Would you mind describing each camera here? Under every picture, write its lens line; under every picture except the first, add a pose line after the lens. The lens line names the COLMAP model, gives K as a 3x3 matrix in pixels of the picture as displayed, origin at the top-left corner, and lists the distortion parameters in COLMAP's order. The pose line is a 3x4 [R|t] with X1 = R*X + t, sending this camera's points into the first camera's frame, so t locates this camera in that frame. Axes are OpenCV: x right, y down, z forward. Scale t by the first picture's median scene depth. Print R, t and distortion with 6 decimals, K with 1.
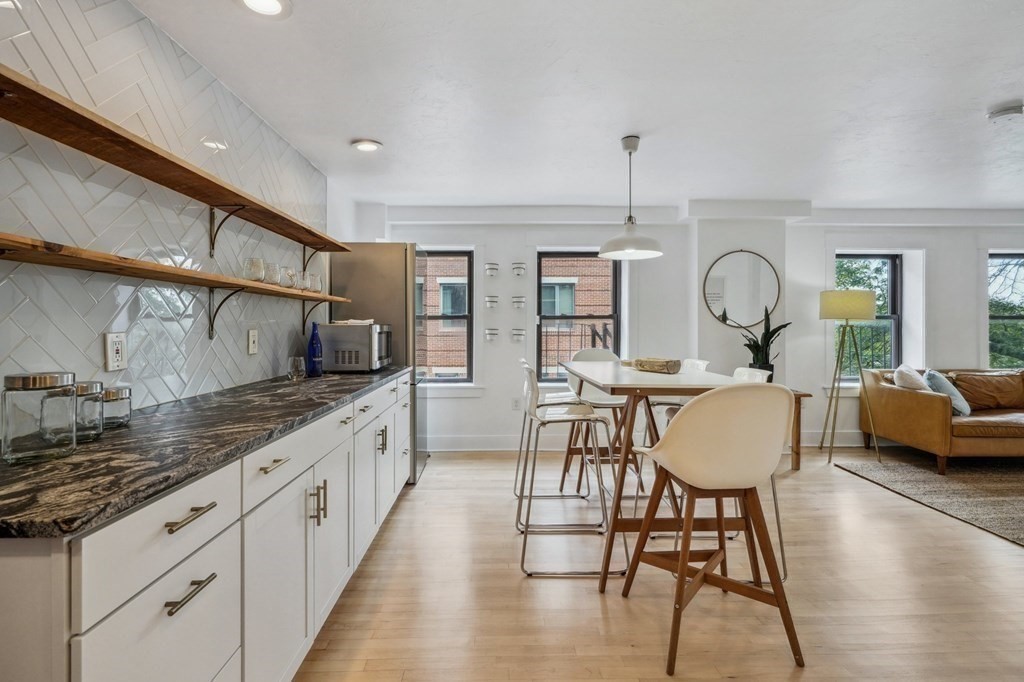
lens RADIAL K [[469.9, 0, 507.0], [0, 469.9, 327.8], [0, 0, 1]] dist [0.000148, 0.000004]
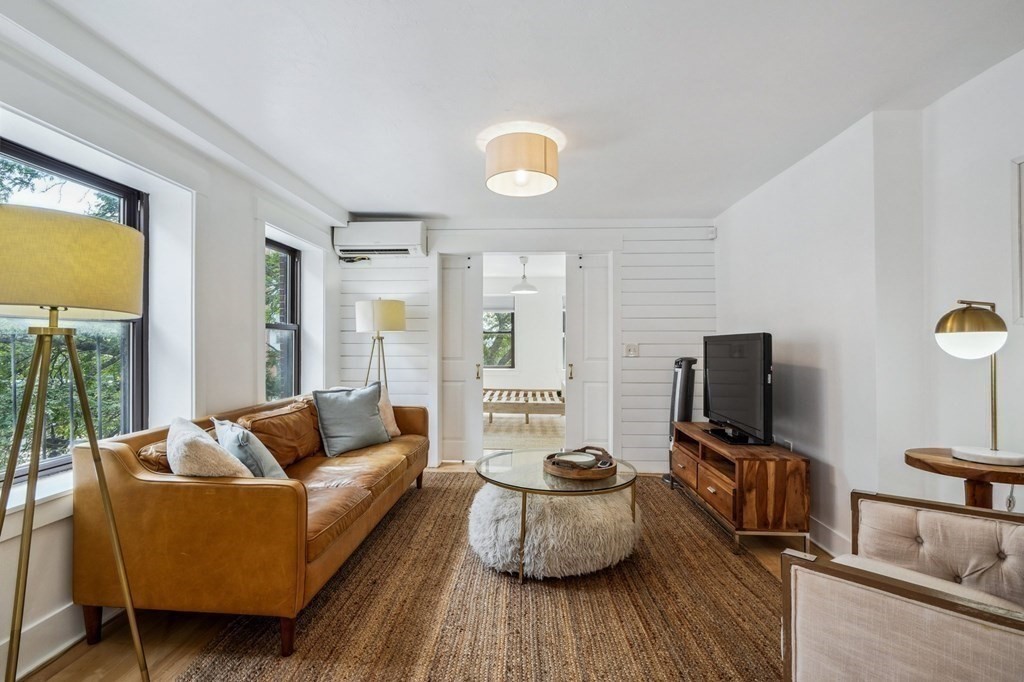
lens RADIAL K [[462.3, 0, 508.7], [0, 462.3, 340.6], [0, 0, 1]] dist [-0.003814, -0.000463]
pose [[0.068892, 0.003032, 0.997620, 0.425266], [0.001651, 0.999994, -0.003154, 0.003871], [-0.997623, 0.001864, 0.068886, 0.658883]]
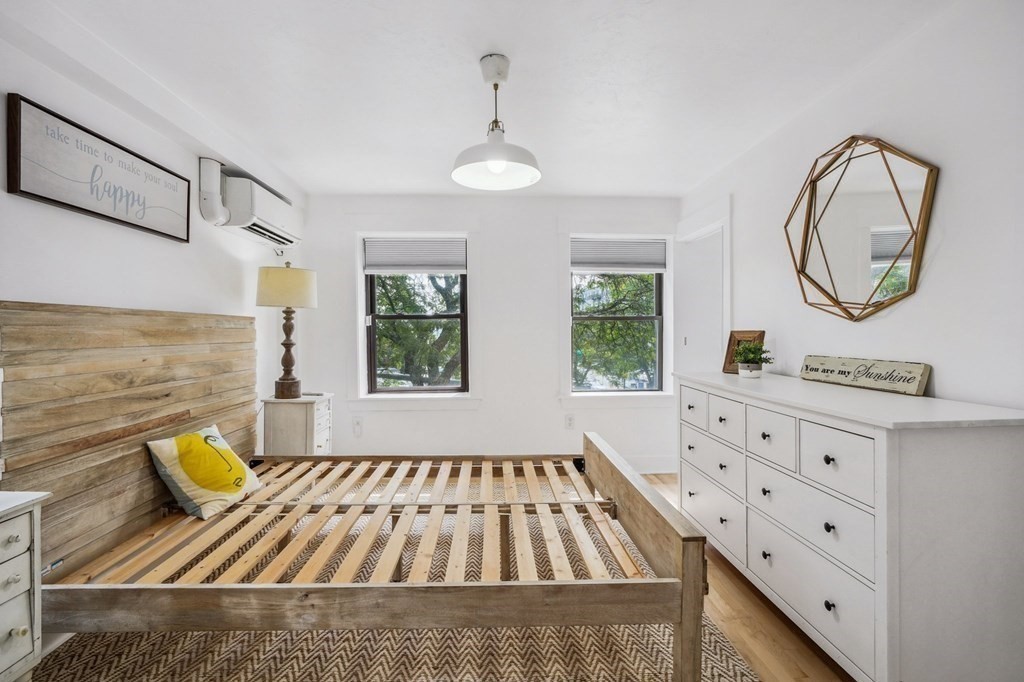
lens RADIAL K [[483.4, 0, 512.0], [0, 483.4, 341.0], [0, 0, 1]] dist [-0.001990, 0.000098]
pose [[-0.028819, -0.014763, 0.999476, 1.426590], [0.007605, 0.999859, 0.014988, -0.001554], [-0.999556, 0.008033, -0.028702, 0.710018]]
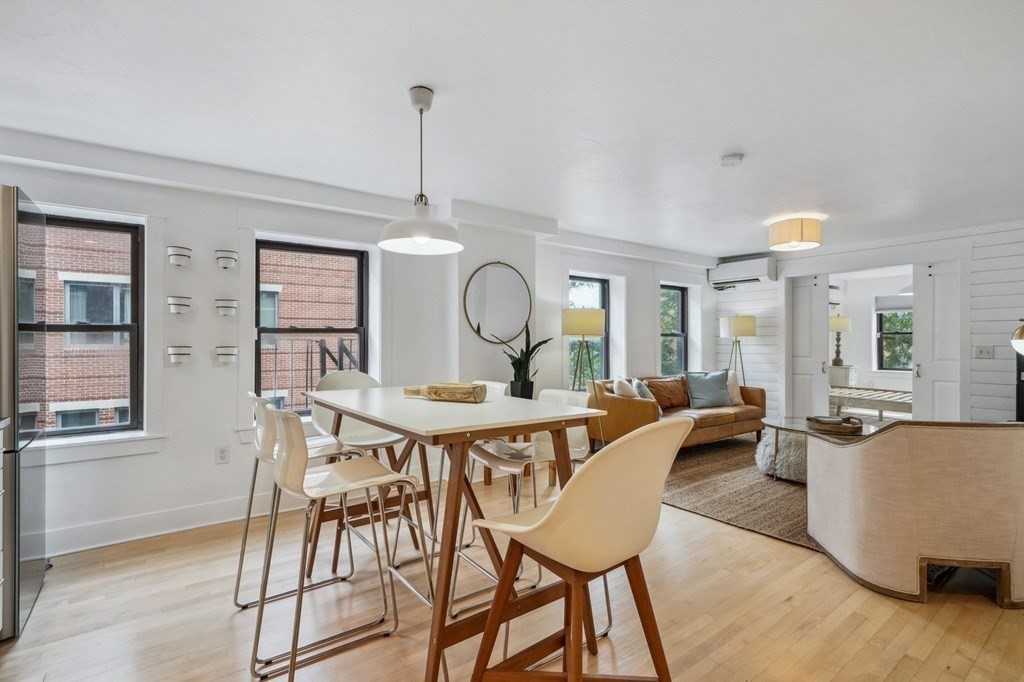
lens RADIAL K [[478.2, 0, 509.8], [0, 478.2, 342.5], [0, 0, 1]] dist [-0.000711, 0.000409]
pose [[0.820765, -0.001377, 0.571264, -0.038010], [0.002759, 0.999995, -0.001552, -0.000508], [-0.571259, 0.002850, 0.820765, 0.197259]]
